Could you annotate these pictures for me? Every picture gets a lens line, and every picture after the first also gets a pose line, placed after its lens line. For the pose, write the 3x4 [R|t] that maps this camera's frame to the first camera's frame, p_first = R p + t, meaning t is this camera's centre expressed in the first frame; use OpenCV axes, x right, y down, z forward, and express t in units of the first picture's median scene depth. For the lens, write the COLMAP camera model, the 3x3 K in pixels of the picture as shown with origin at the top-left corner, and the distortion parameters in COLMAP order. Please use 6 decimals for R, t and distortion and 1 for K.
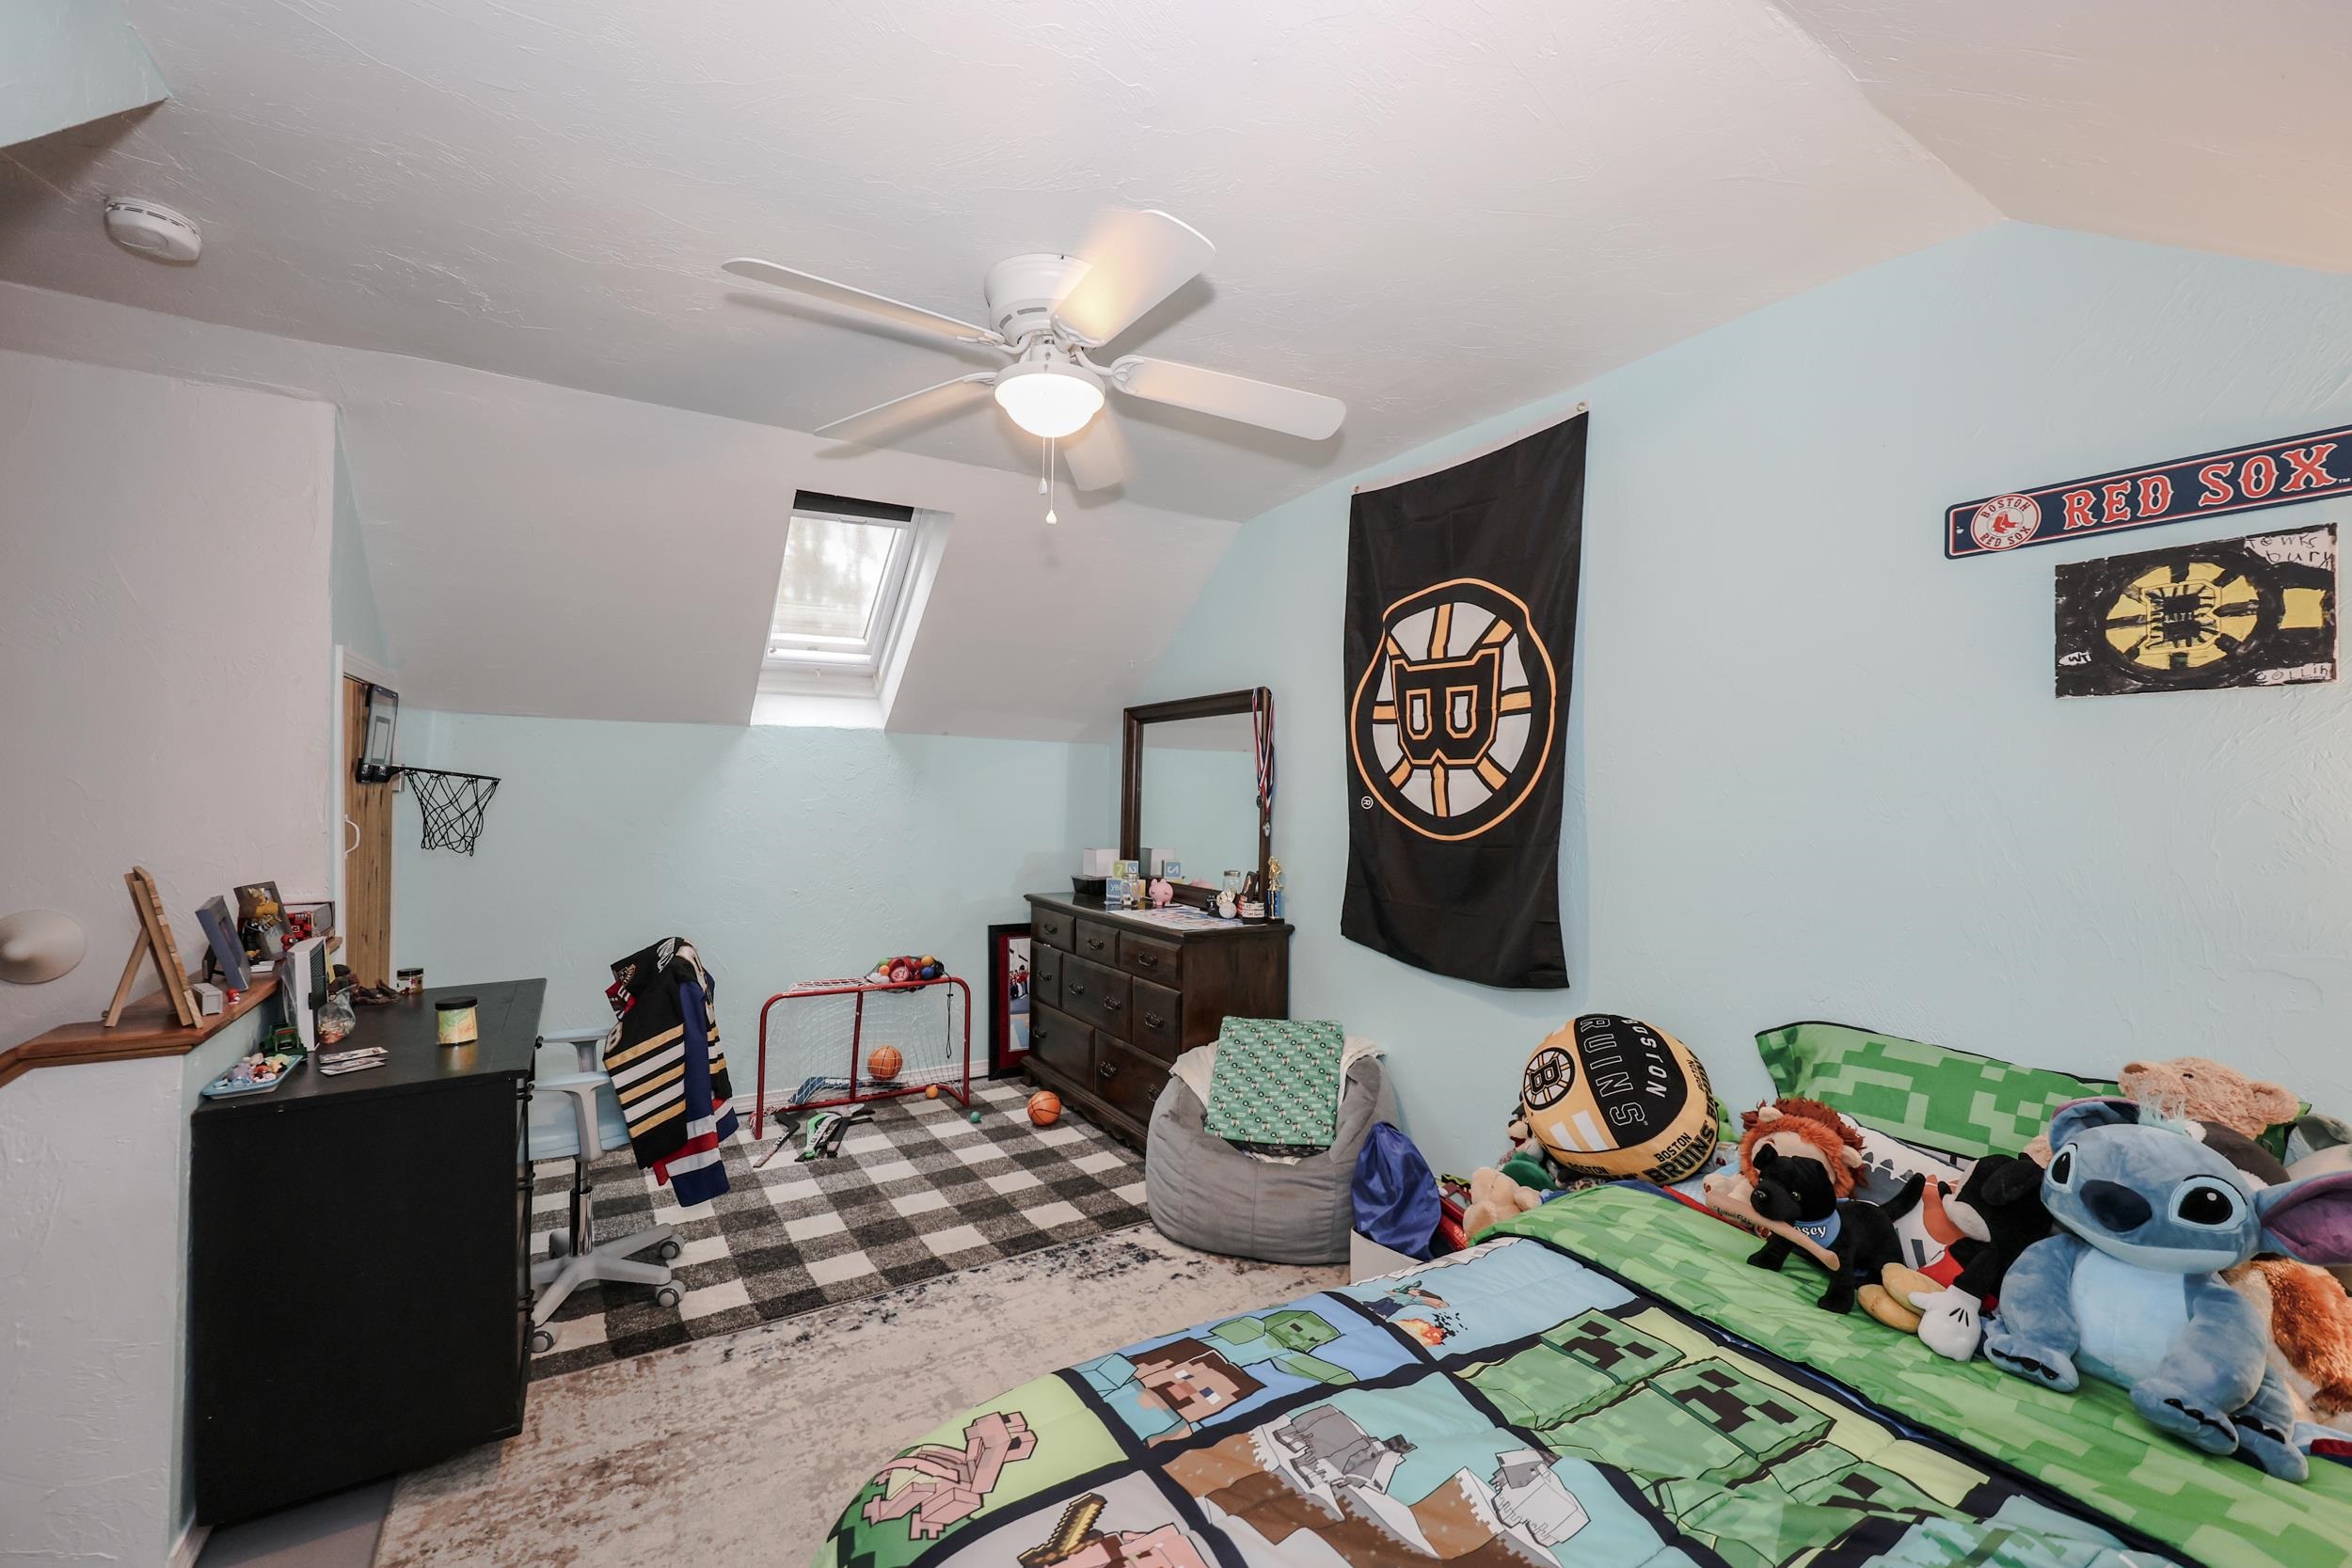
lens RADIAL K [[943.7, 0, 1195.3], [0, 943.7, 771.0], [0, 0, 1]] dist [0.007039, -0.000309]
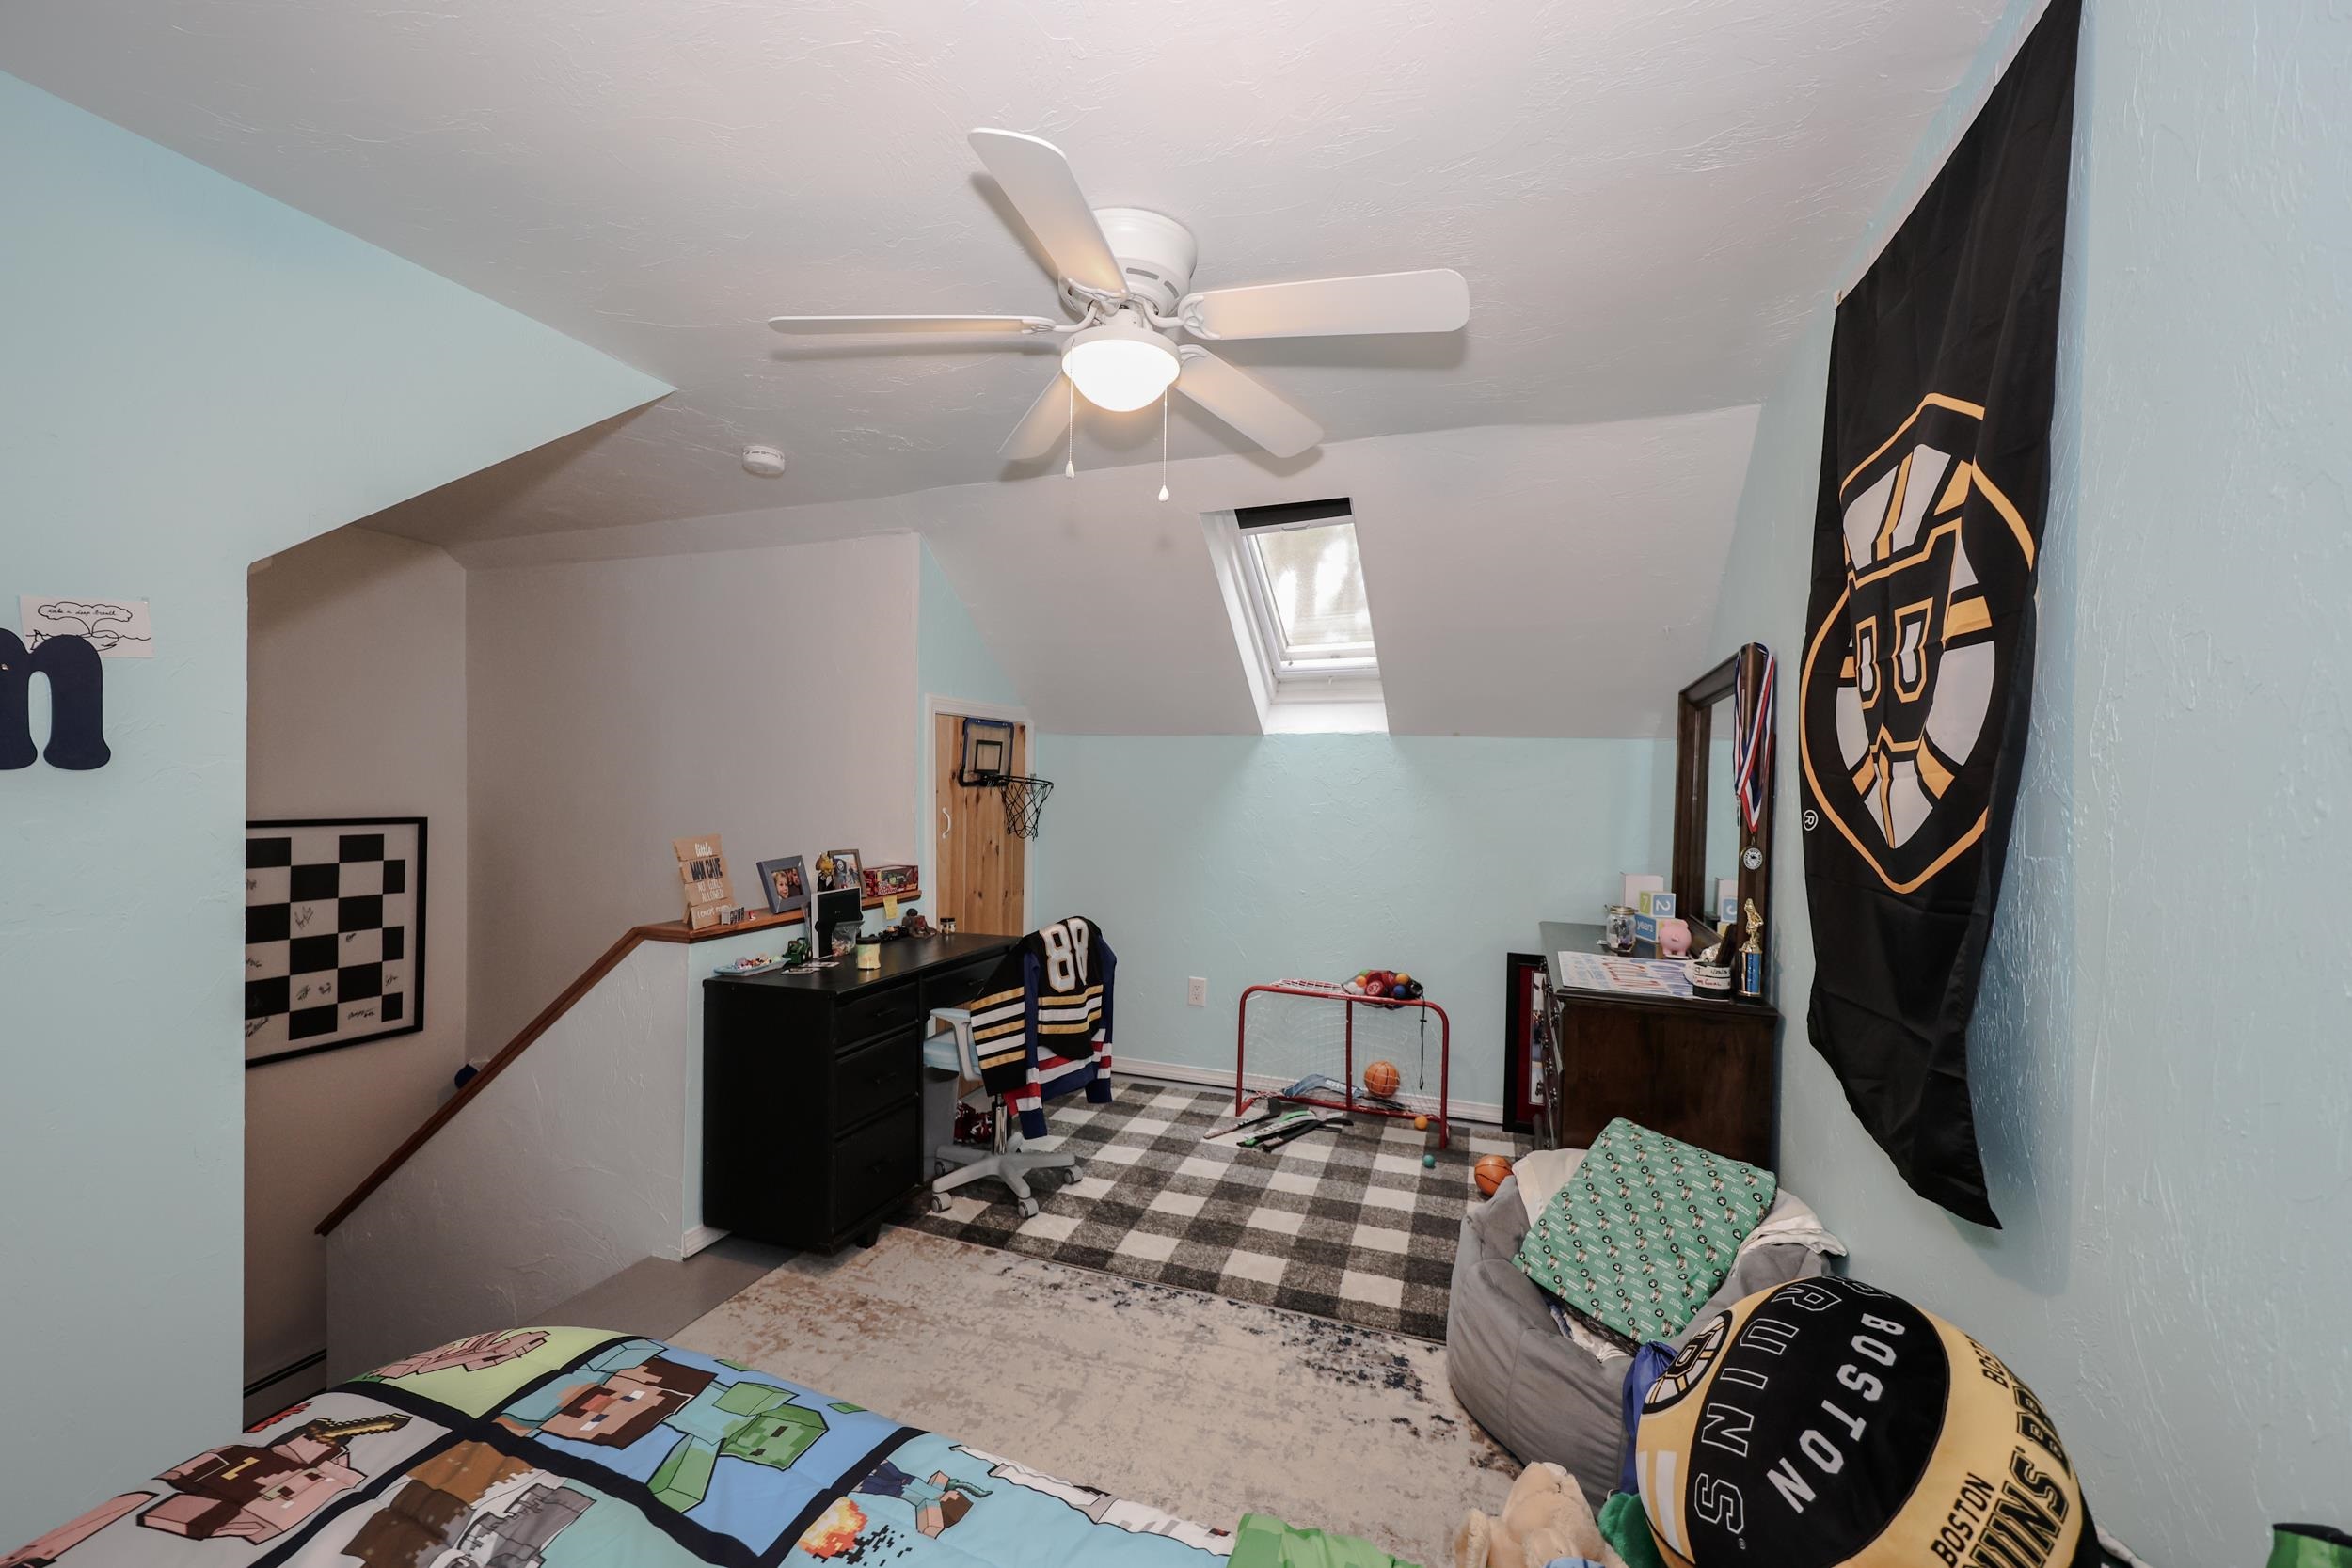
lens RADIAL K [[955.1, 0, 1185.9], [0, 955.1, 778.3], [0, 0, 1]] dist [0.002760, 0.000248]
pose [[0.615168, -0.006753, -0.788367, 0.458124], [0.005742, 0.999975, -0.004084, 0.008125], [0.788375, -0.002015, 0.615191, 0.351535]]
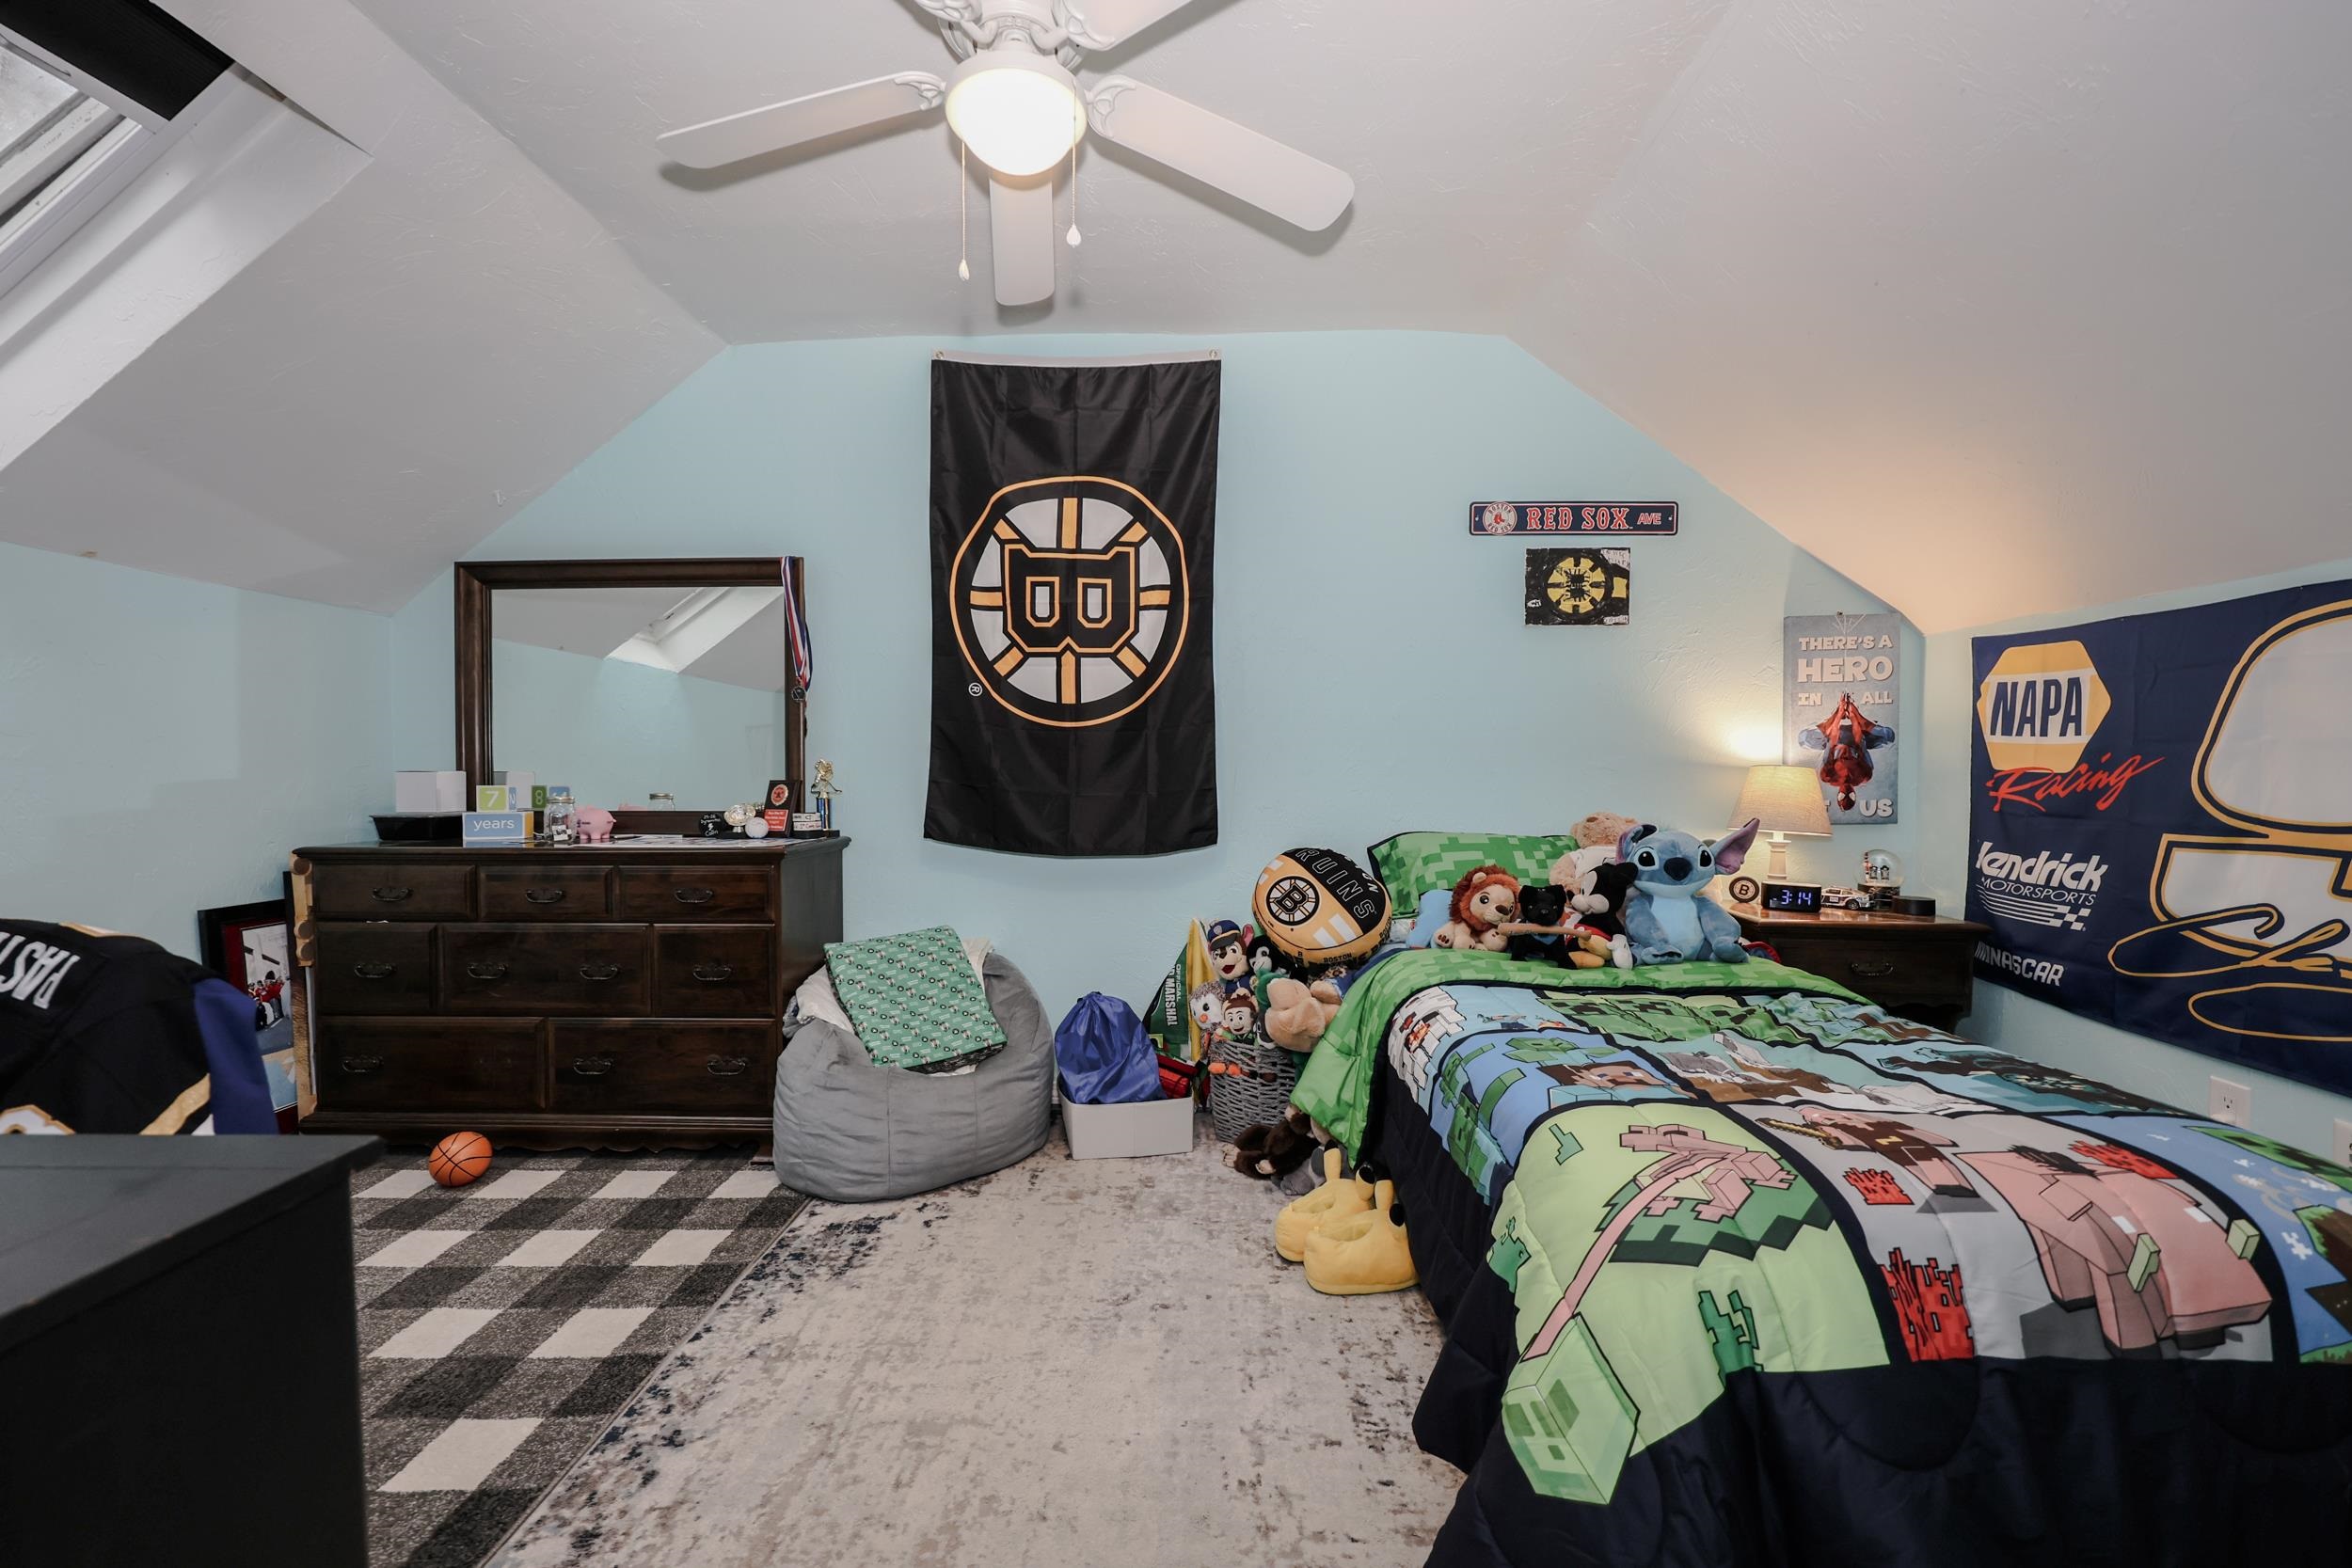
lens RADIAL K [[955.1, 0, 1185.9], [0, 955.1, 778.3], [0, 0, 1]] dist [0.002760, 0.000248]
pose [[0.559875, -0.023553, 0.828243, -0.551023], [-0.017011, 0.999059, 0.039909, 0.088711], [-0.828403, -0.036433, 0.558947, 0.317744]]
